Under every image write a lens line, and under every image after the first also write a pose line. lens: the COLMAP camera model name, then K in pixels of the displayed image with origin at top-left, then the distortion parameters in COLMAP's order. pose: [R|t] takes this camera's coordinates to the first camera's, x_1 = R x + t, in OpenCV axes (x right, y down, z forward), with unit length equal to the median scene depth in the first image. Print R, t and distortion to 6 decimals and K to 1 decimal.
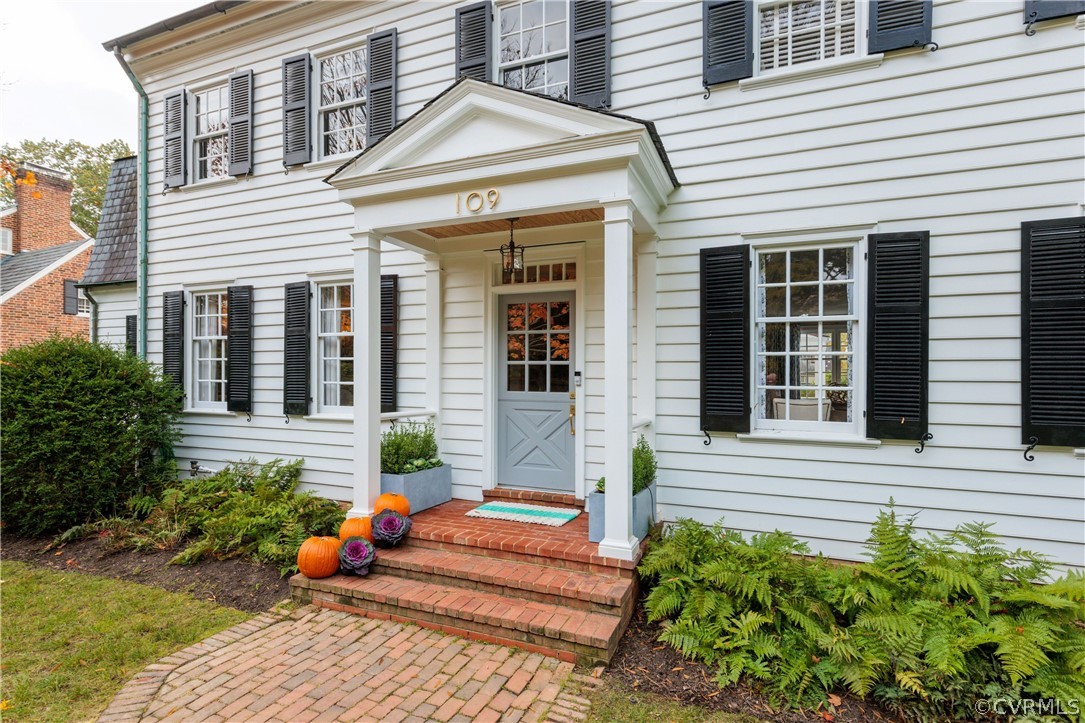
lens RADIAL K [[509.3, 0, 544.5], [0, 509.3, 342.6], [0, 0, 1]] dist [-0.000112, -0.000066]
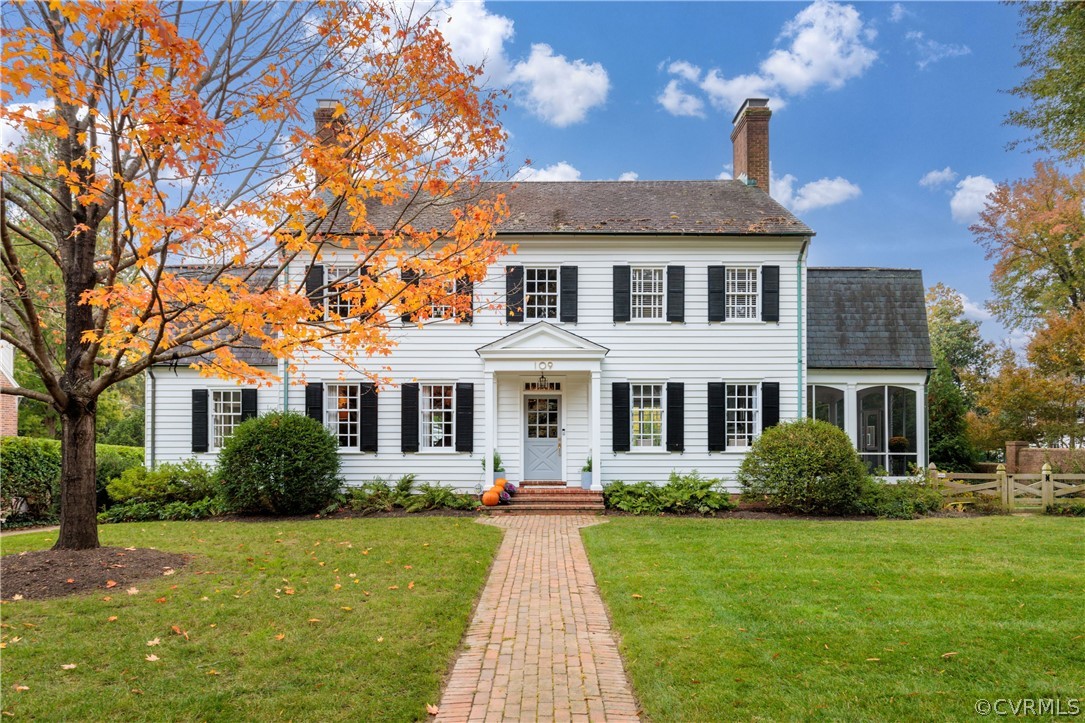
lens RADIAL K [[495.5, 0, 543.9], [0, 495.5, 365.7], [0, 0, 1]] dist [-0.000810, 0.000426]
pose [[0.937715, 0.043600, 0.344658, -0.982321], [-0.016756, 0.996615, -0.080487, -0.059398], [-0.347001, 0.069699, 0.935271, -1.383261]]
